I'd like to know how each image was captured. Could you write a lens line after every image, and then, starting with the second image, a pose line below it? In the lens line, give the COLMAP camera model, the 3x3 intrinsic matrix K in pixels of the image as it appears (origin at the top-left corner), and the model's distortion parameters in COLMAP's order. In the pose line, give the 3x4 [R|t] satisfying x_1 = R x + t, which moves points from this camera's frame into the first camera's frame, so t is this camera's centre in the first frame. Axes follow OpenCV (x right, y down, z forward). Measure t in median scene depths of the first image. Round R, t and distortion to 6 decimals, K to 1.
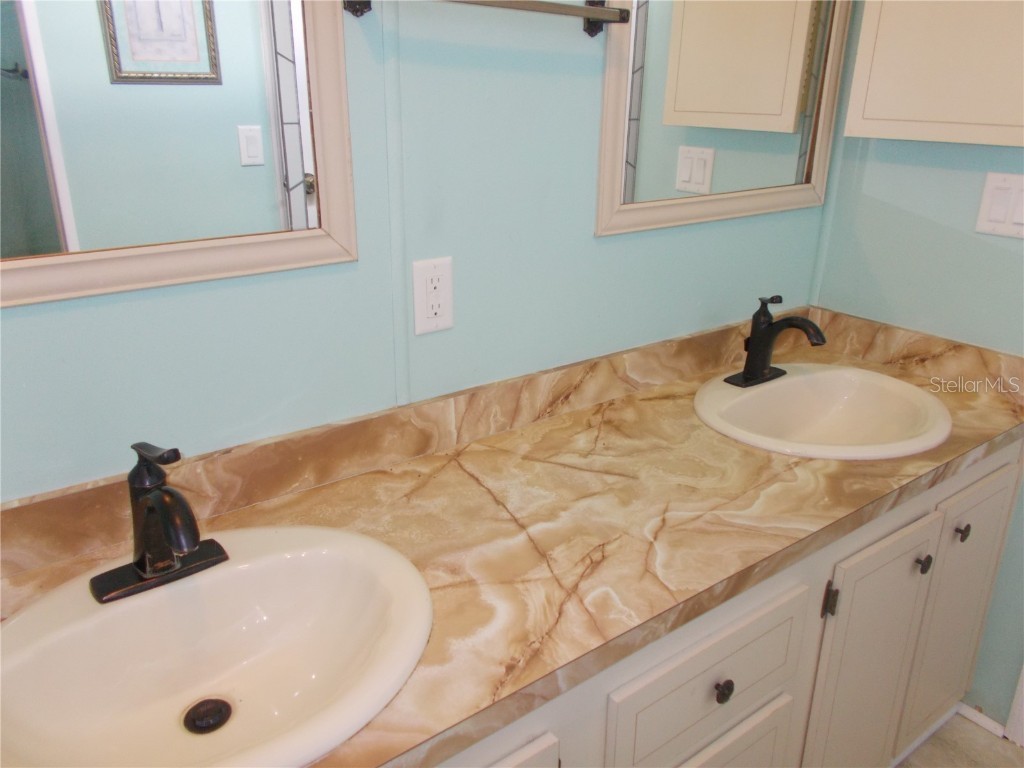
lens RADIAL K [[784.3, 0, 512.7], [0, 784.3, 383.6], [0, 0, 1]] dist [0.019262, -0.016907]
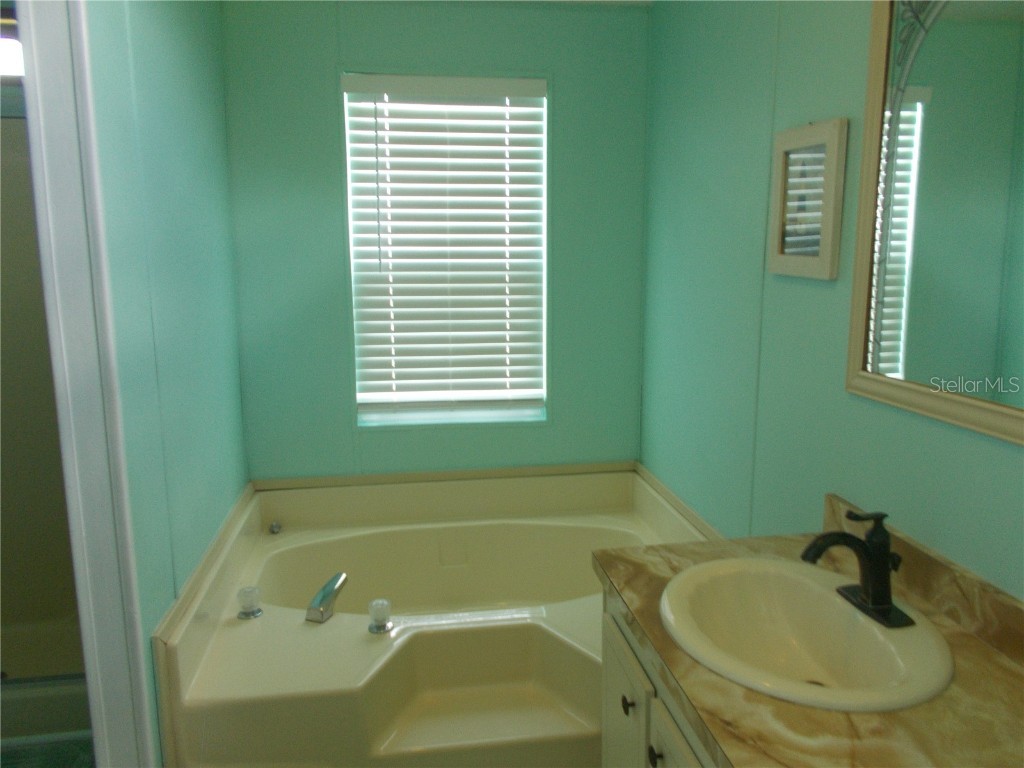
lens RADIAL K [[784.3, 0, 512.8], [0, 784.3, 385.0], [0, 0, 1]] dist [0.019262, -0.016907]
pose [[-0.478246, 0.131669, -0.868299, 0.998455], [-0.317298, 0.896007, 0.310634, -0.338912], [0.818903, 0.424069, -0.386733, 0.830383]]
